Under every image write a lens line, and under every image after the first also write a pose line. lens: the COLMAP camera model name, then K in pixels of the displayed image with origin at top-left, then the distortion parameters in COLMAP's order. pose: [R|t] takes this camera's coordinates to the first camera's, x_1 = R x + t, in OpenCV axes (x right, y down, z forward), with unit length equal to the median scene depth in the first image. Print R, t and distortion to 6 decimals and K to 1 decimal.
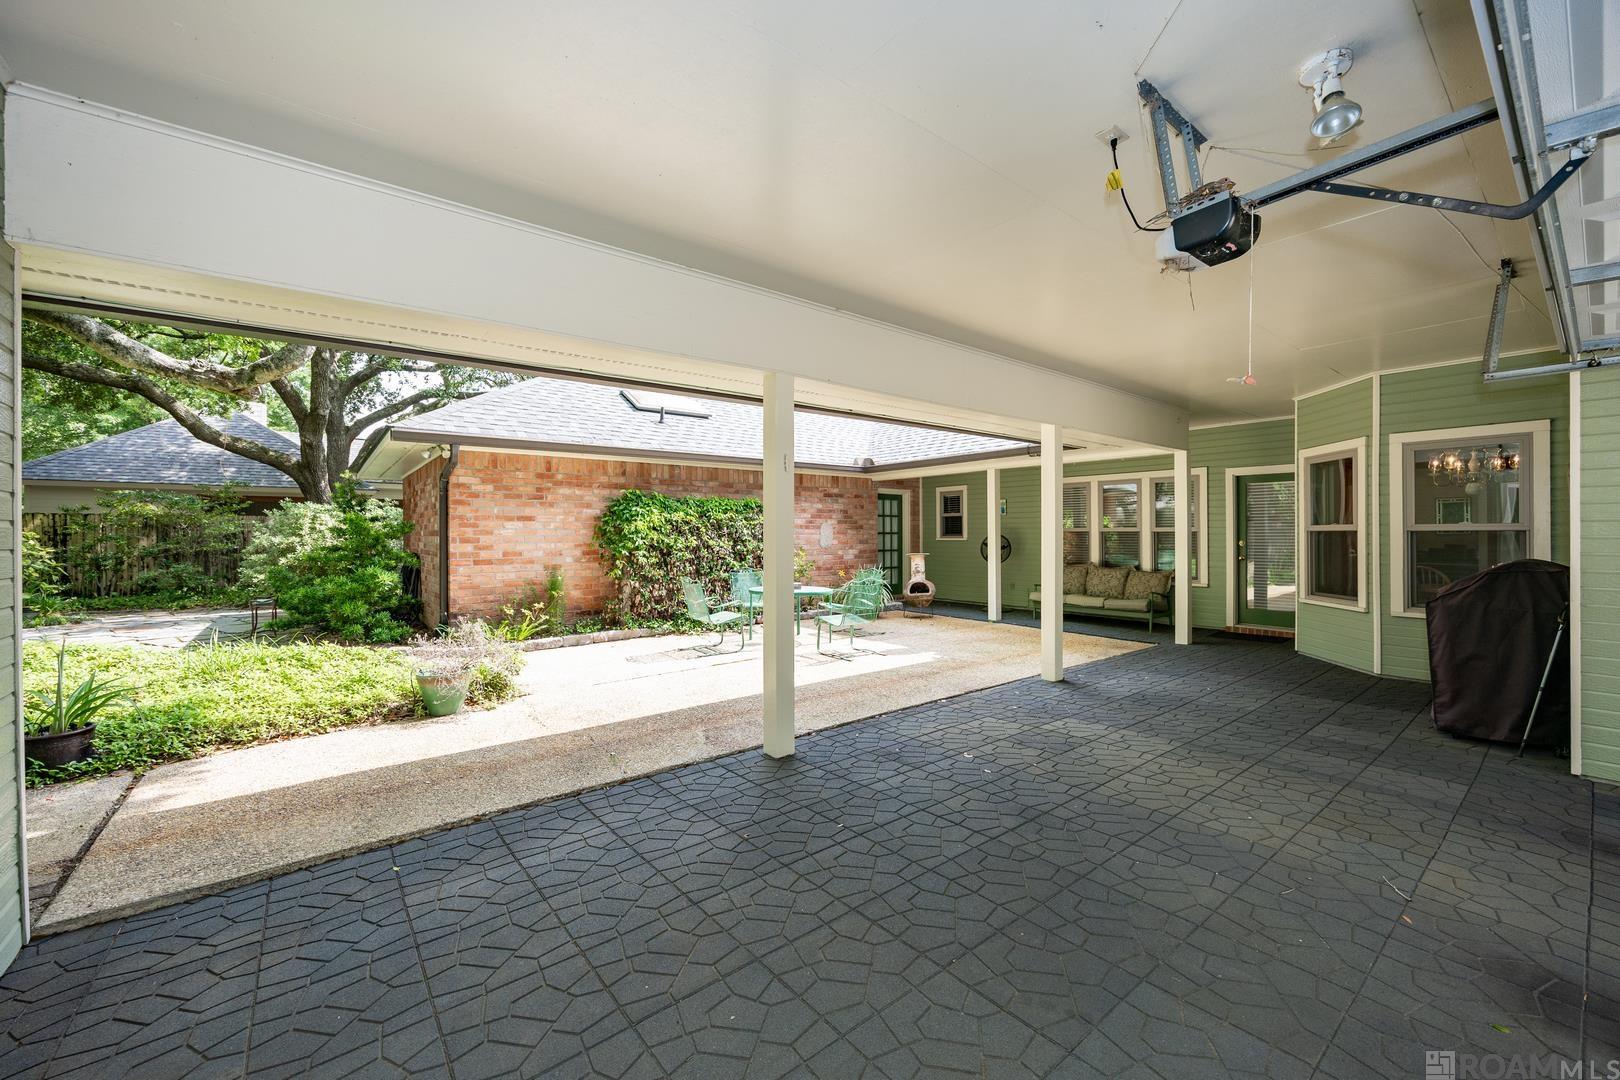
lens RADIAL K [[625.5, 0, 816.5], [0, 625.5, 538.0], [0, 0, 1]] dist [-0.000678, -0.000255]
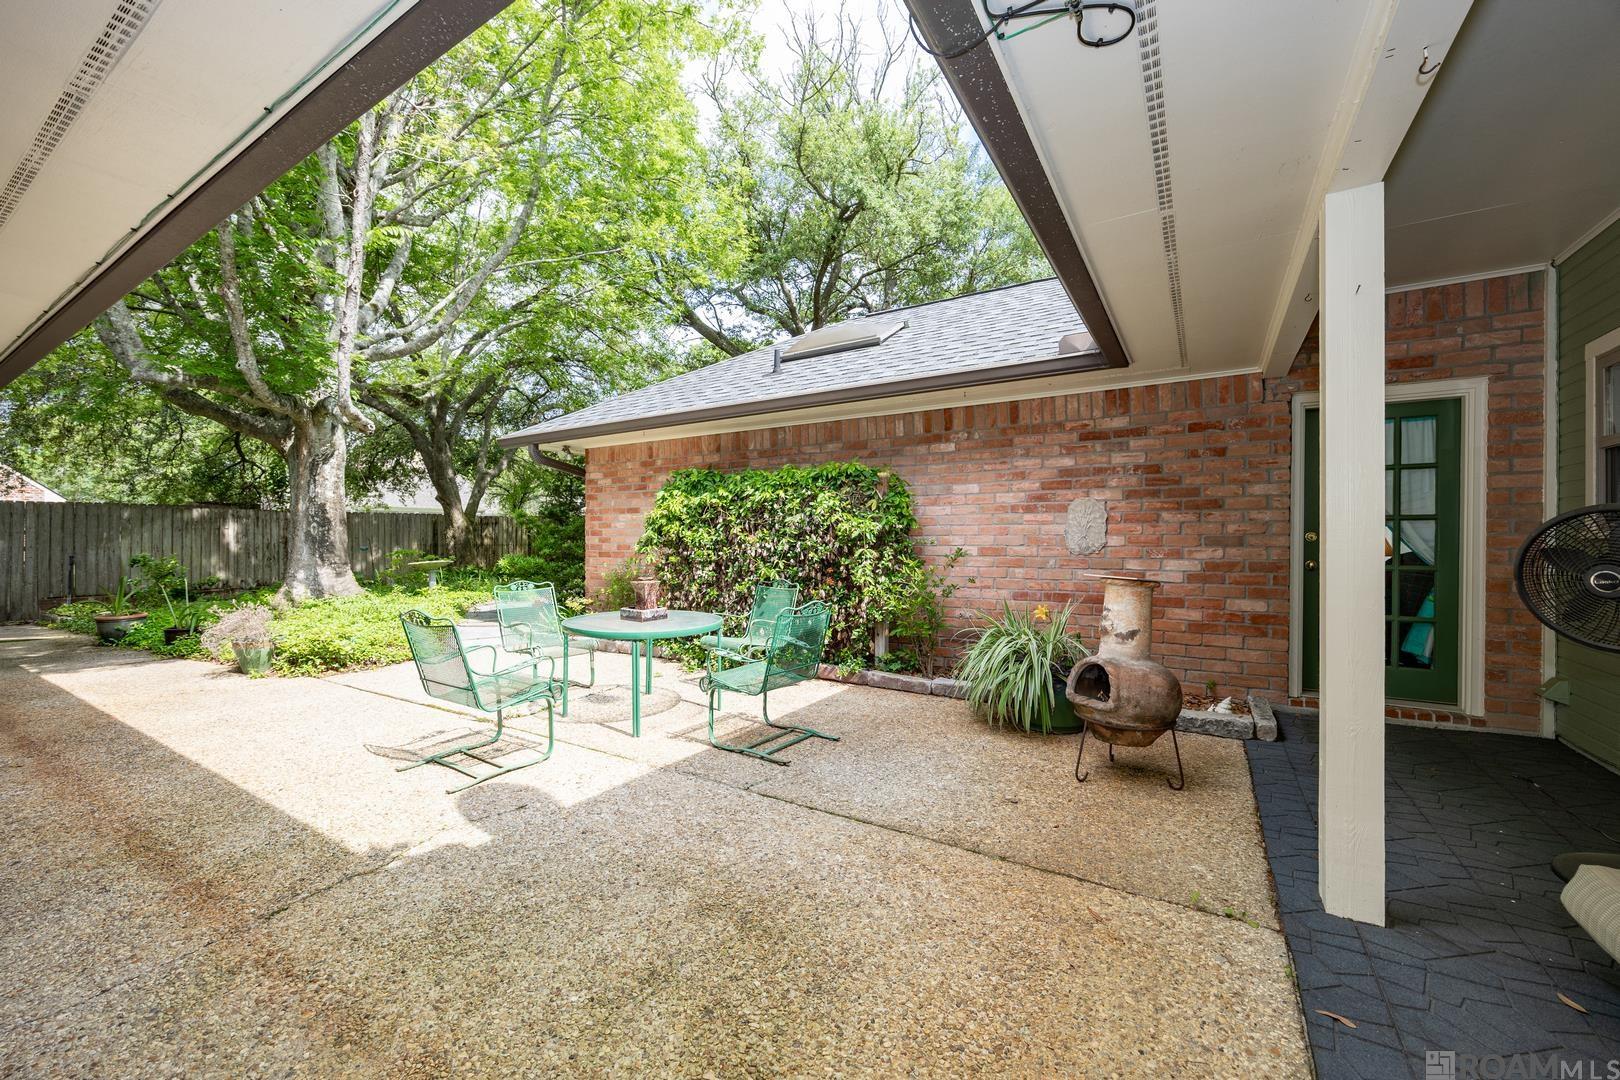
lens RADIAL K [[625.5, 0, 816.5], [0, 625.5, 538.0], [0, 0, 1]] dist [-0.000678, -0.000255]
pose [[0.339868, 0.004097, -0.940464, 0.365558], [-0.006207, 0.999979, 0.002113, 0.004961], [0.940453, 0.005119, 0.339886, 0.648679]]
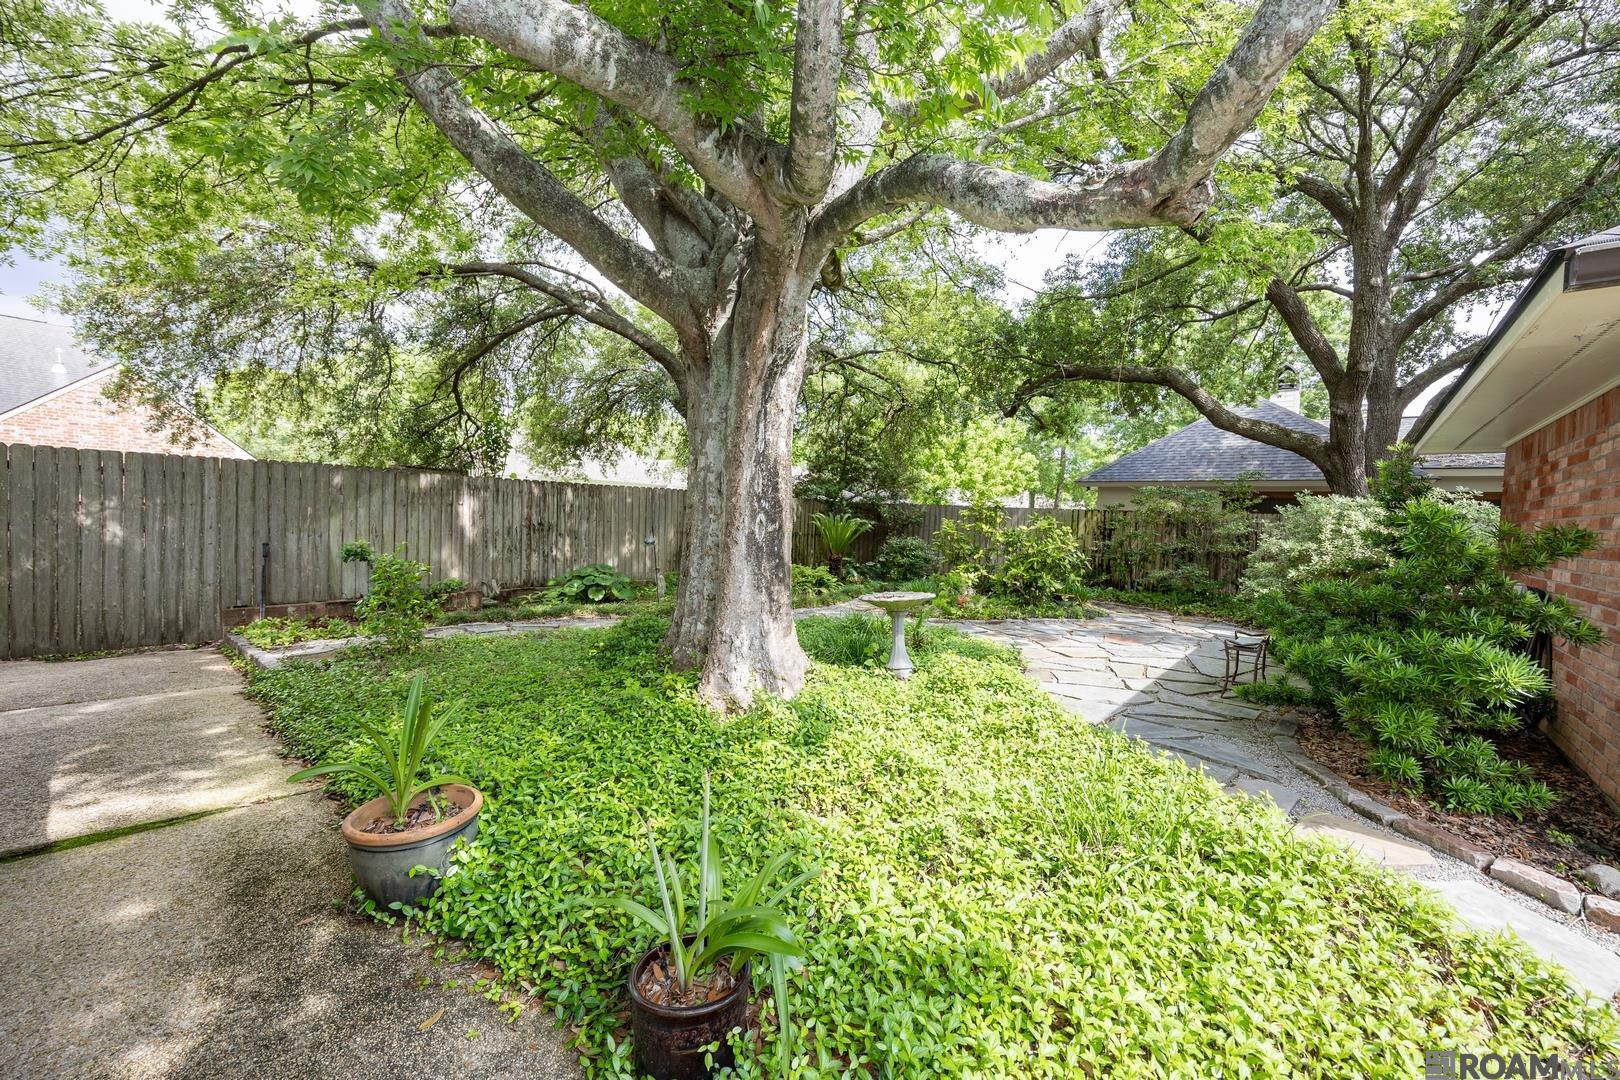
lens RADIAL K [[629.8, 0, 819.4], [0, 629.8, 546.9], [0, 0, 1]] dist [-0.001567, -0.000365]
pose [[0.197476, 0.055866, -0.978715, -0.232949], [-0.042360, 0.997929, 0.048415, -0.007775], [0.979392, 0.031898, 0.199434, 0.297168]]
